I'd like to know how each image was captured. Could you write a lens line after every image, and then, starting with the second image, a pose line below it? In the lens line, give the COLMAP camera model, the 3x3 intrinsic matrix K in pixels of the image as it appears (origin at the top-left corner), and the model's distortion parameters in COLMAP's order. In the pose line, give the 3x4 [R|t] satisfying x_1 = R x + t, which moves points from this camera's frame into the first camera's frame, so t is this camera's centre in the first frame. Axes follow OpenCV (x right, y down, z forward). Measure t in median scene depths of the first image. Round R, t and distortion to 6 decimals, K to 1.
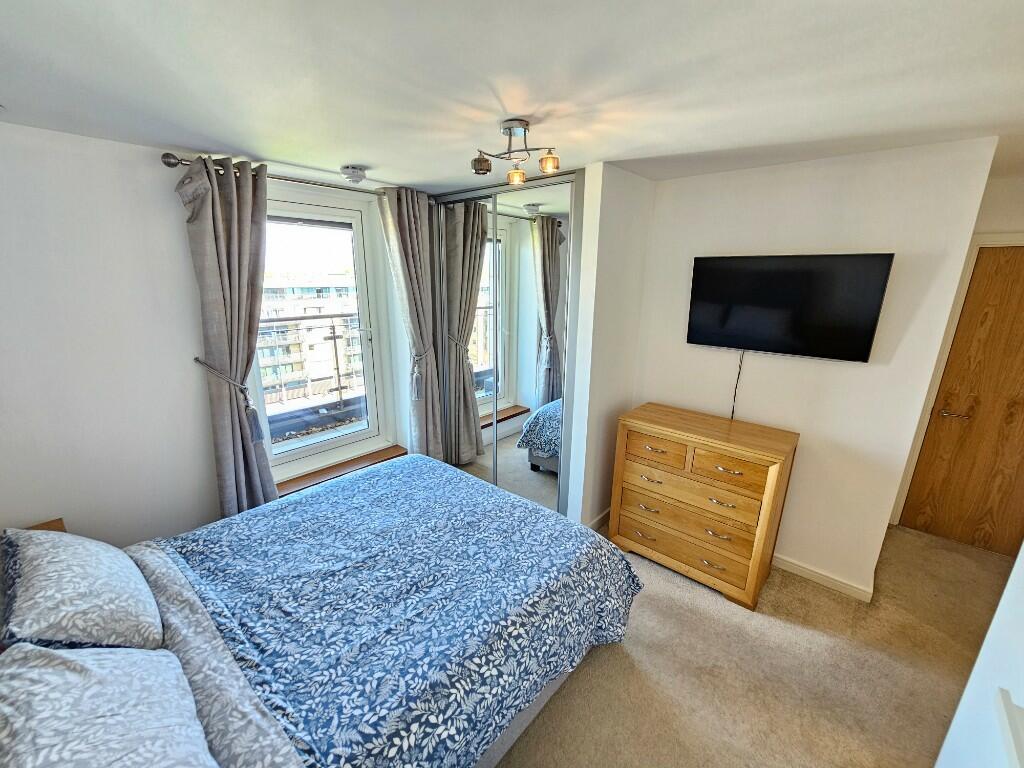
lens RADIAL K [[420.0, 0, 507.3], [0, 420.0, 390.3], [0, 0, 1]] dist [-0.001575, -0.000043]
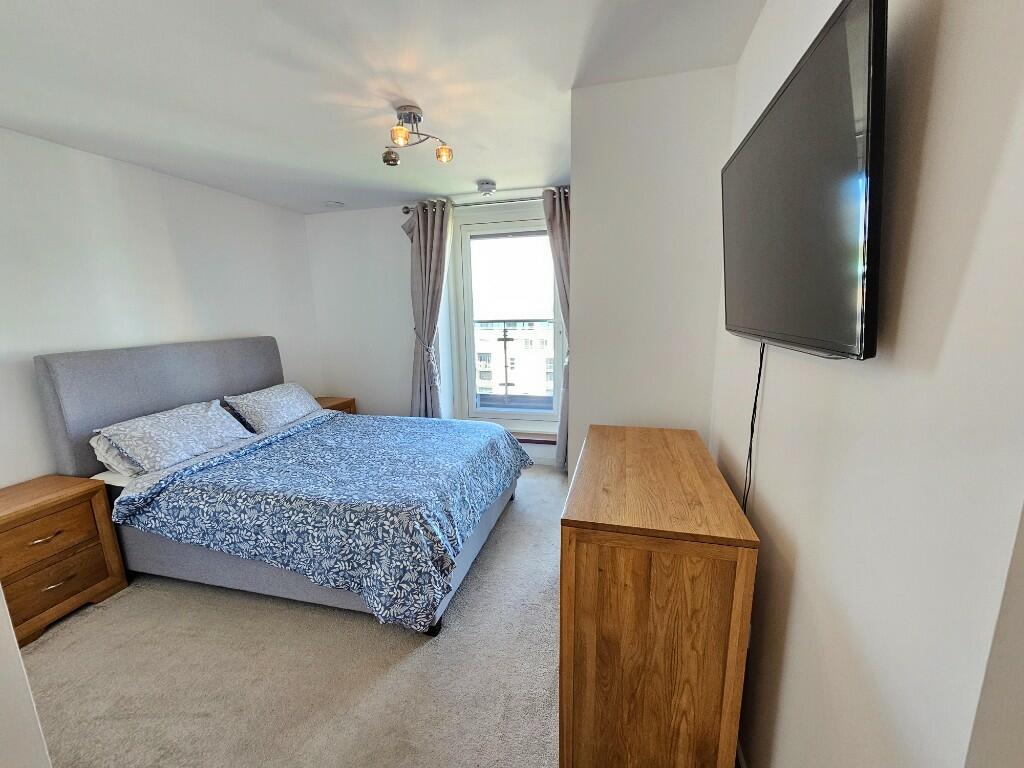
lens RADIAL K [[420.0, 0, 512.8], [0, 420.0, 390.1], [0, 0, 1]] dist [-0.001575, -0.000043]
pose [[0.457159, 0.149573, -0.876717, 1.555129], [-0.215117, 0.975084, 0.054183, -0.012628], [0.862977, 0.163827, 0.477944, 0.996718]]
